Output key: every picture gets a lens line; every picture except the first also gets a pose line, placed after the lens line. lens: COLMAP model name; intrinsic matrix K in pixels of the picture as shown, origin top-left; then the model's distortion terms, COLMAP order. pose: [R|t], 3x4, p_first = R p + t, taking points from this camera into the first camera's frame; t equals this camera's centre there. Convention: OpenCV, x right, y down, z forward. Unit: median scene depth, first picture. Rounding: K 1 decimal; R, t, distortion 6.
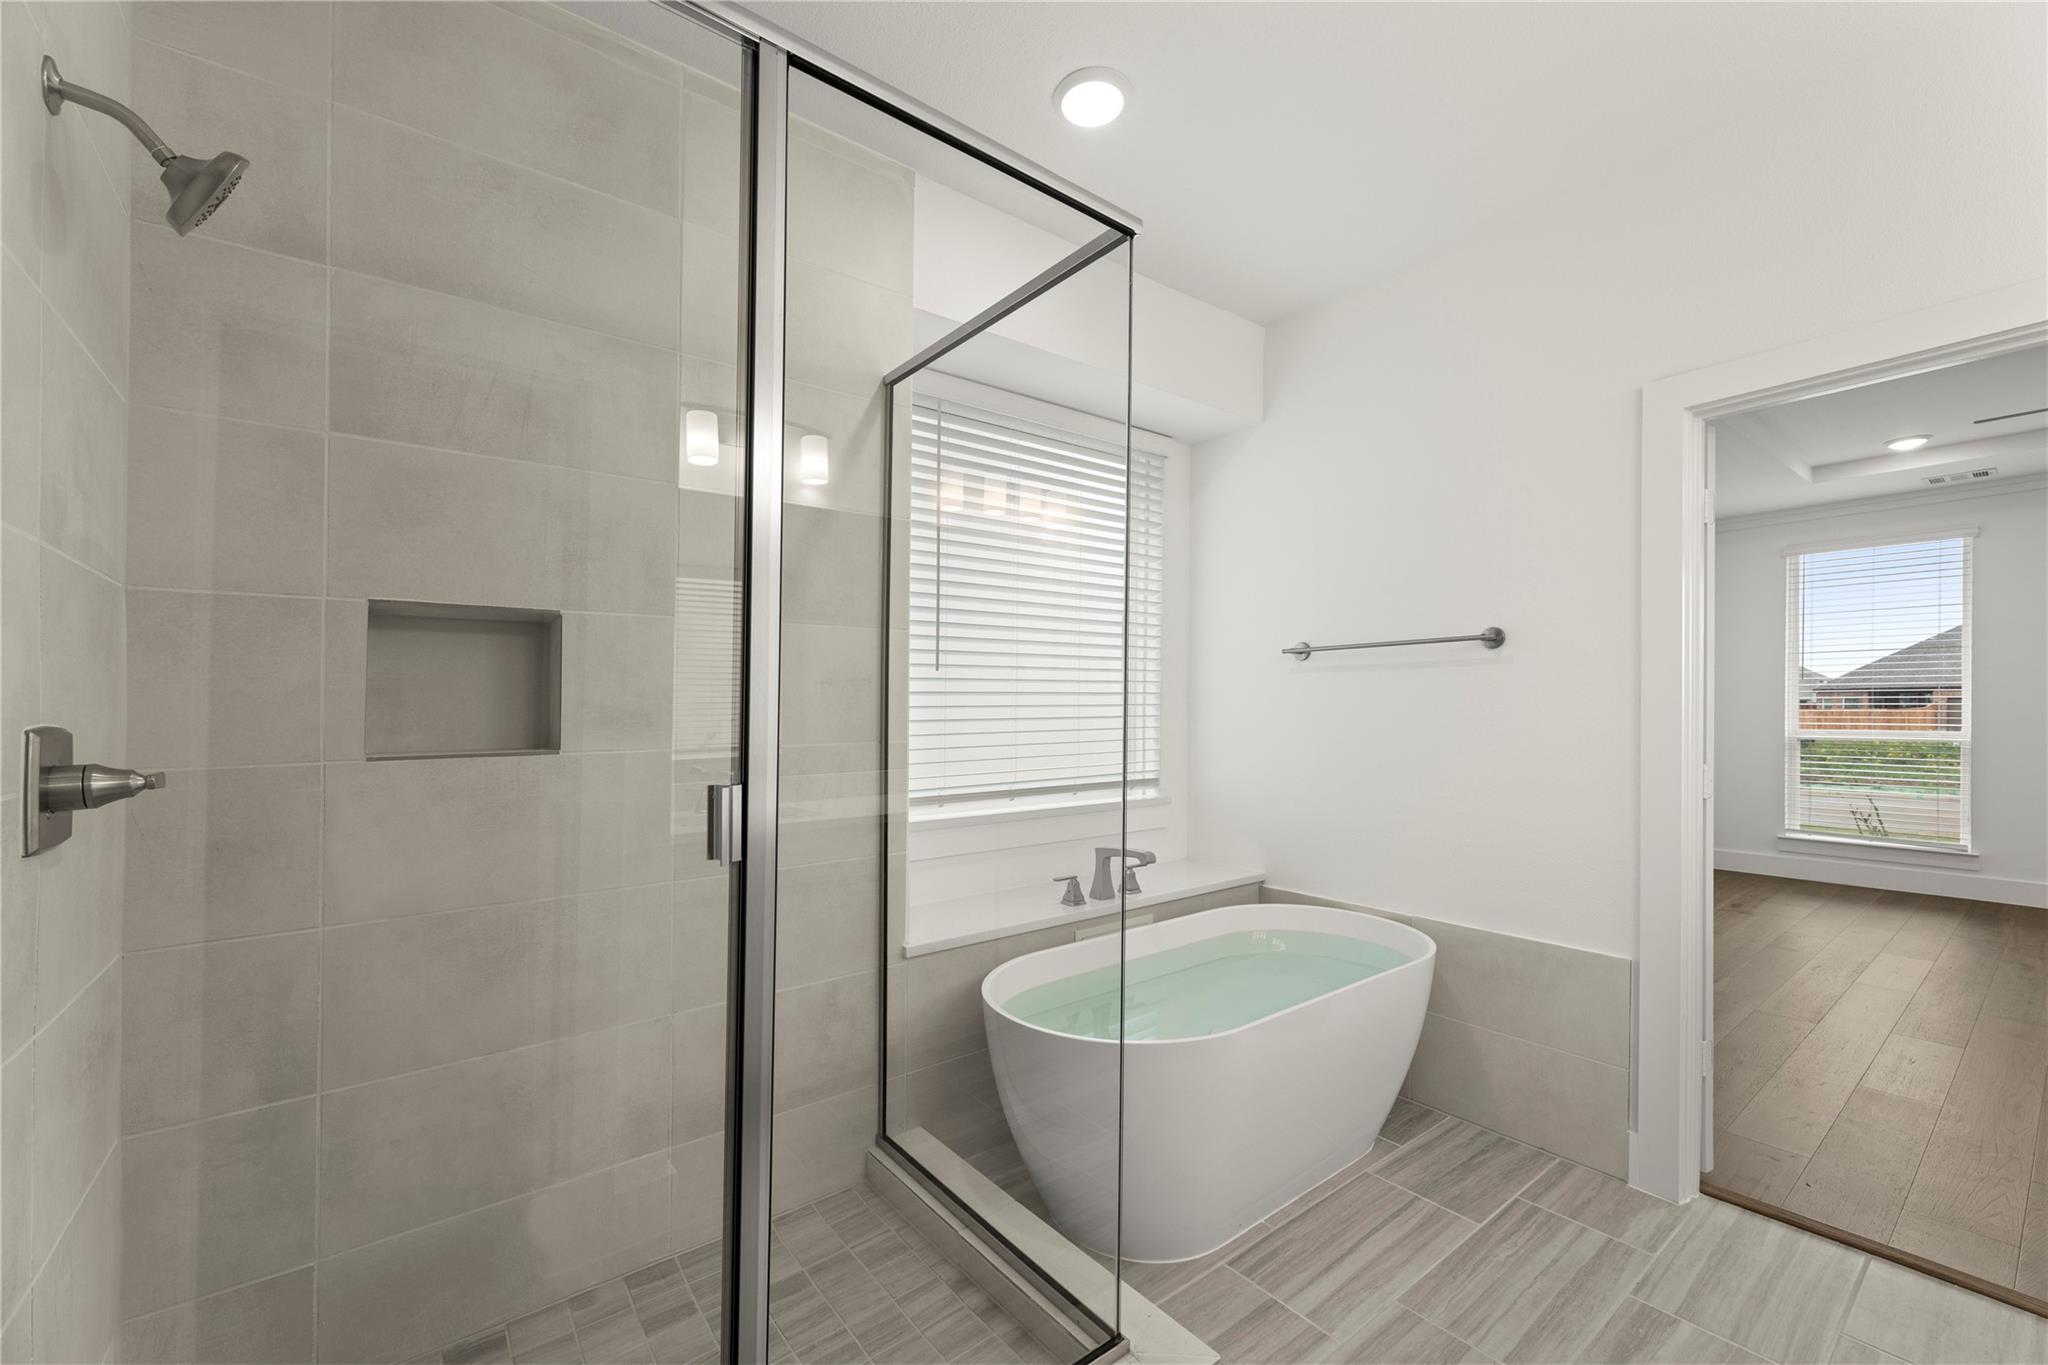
lens RADIAL K [[829.7, 0, 1022.9], [0, 829.7, 699.3], [0, 0, 1]] dist [0.027190, 0.000006]
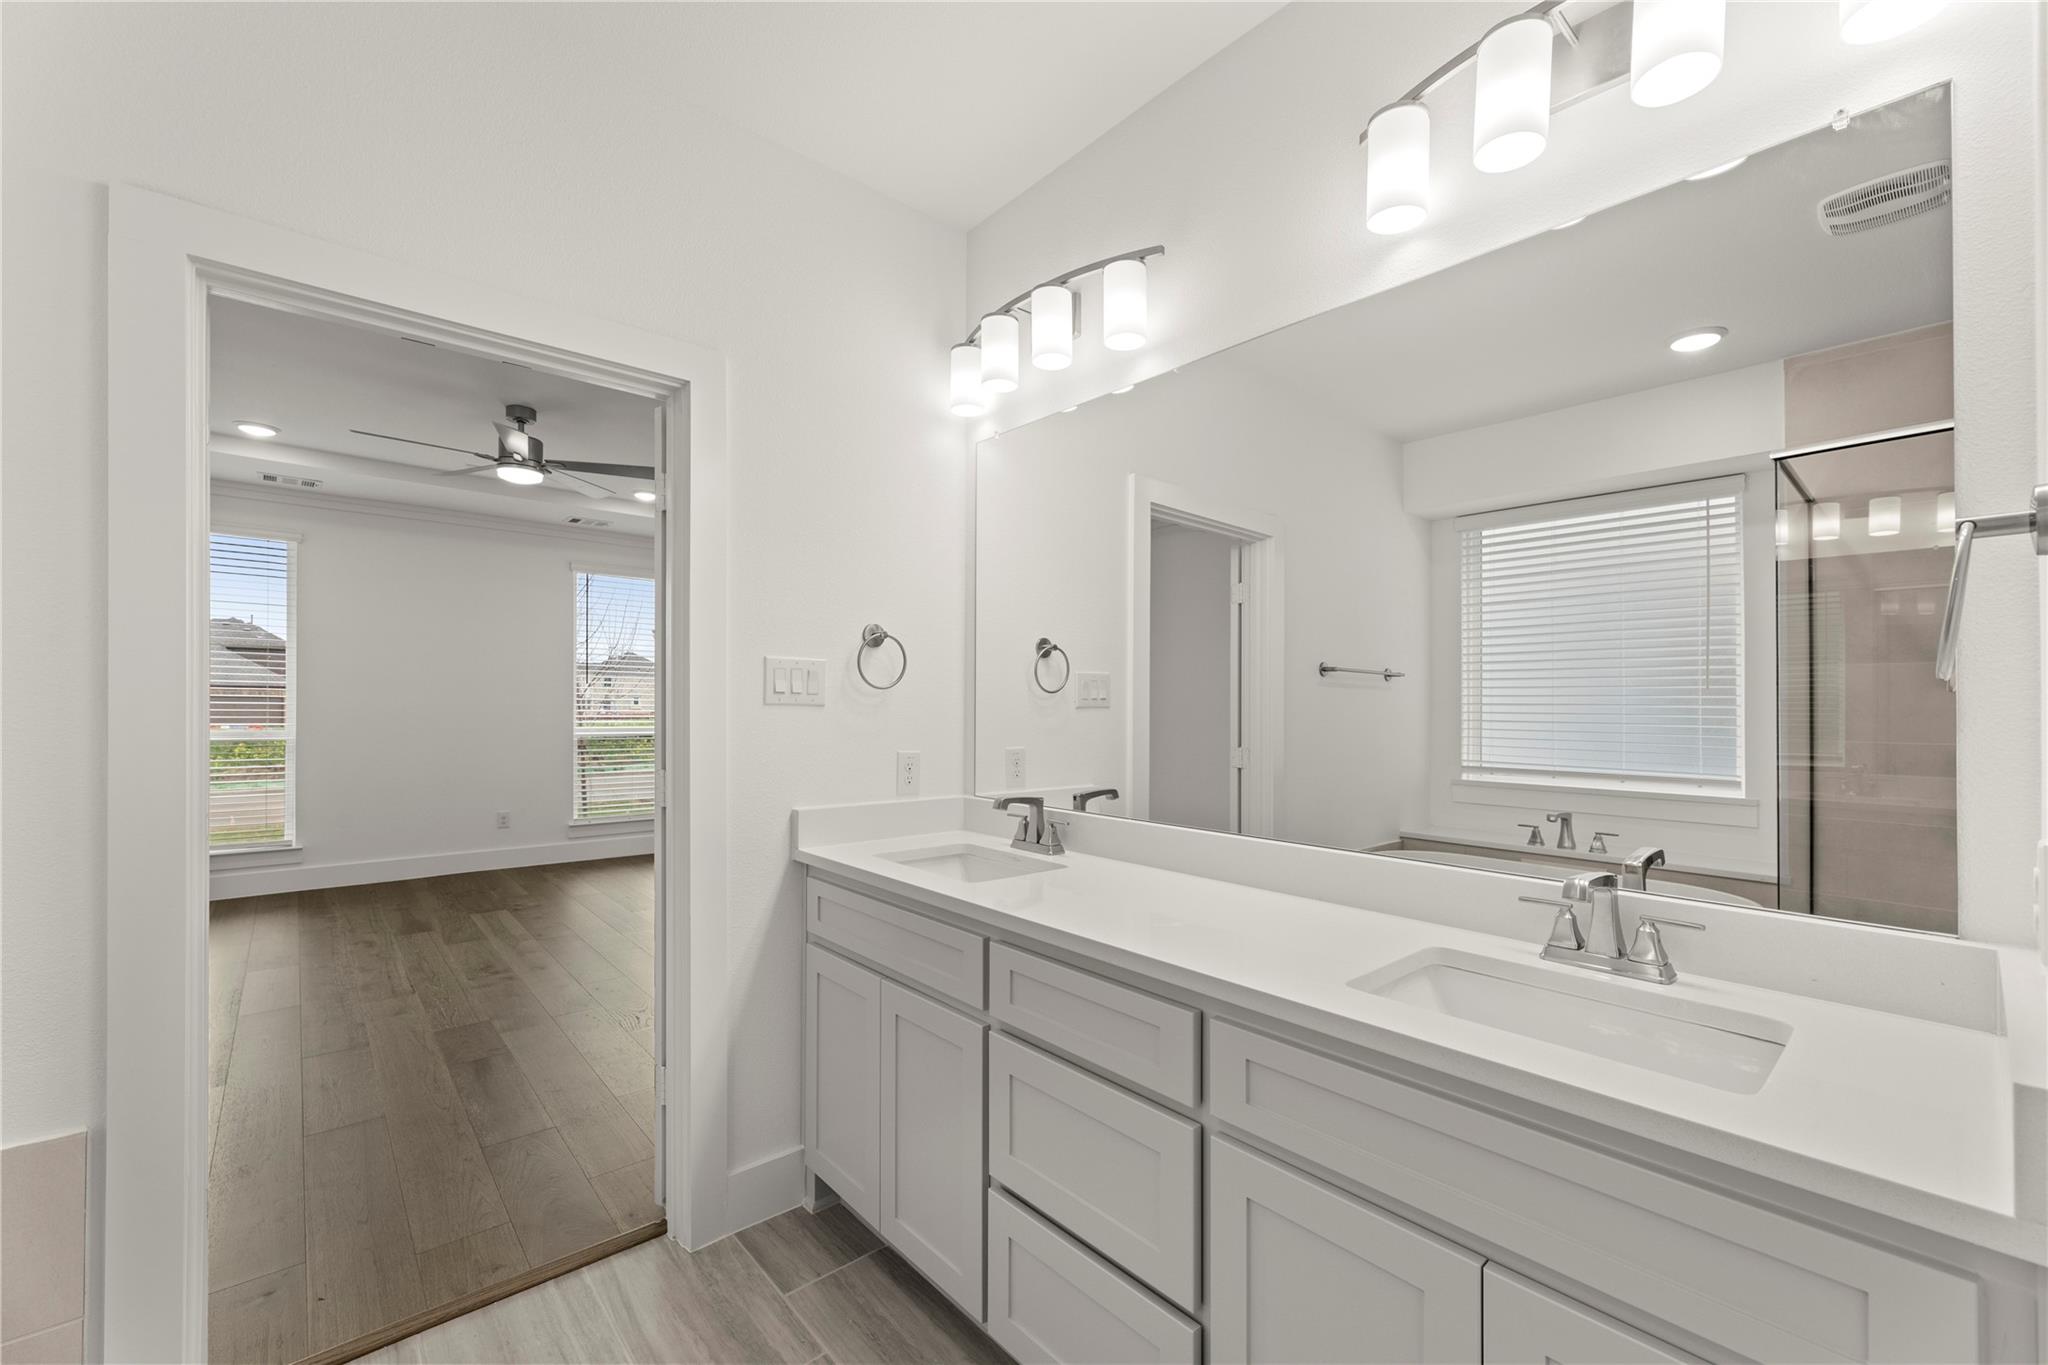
lens RADIAL K [[829.7, 0, 1022.9], [0, 829.7, 699.3], [0, 0, 1]] dist [0.027190, 0.000006]
pose [[-0.054512, 0.003858, 0.998506, 0.035984], [-0.002568, 0.999989, -0.004003, 0.002905], [-0.998510, -0.002782, -0.054502, 0.181259]]
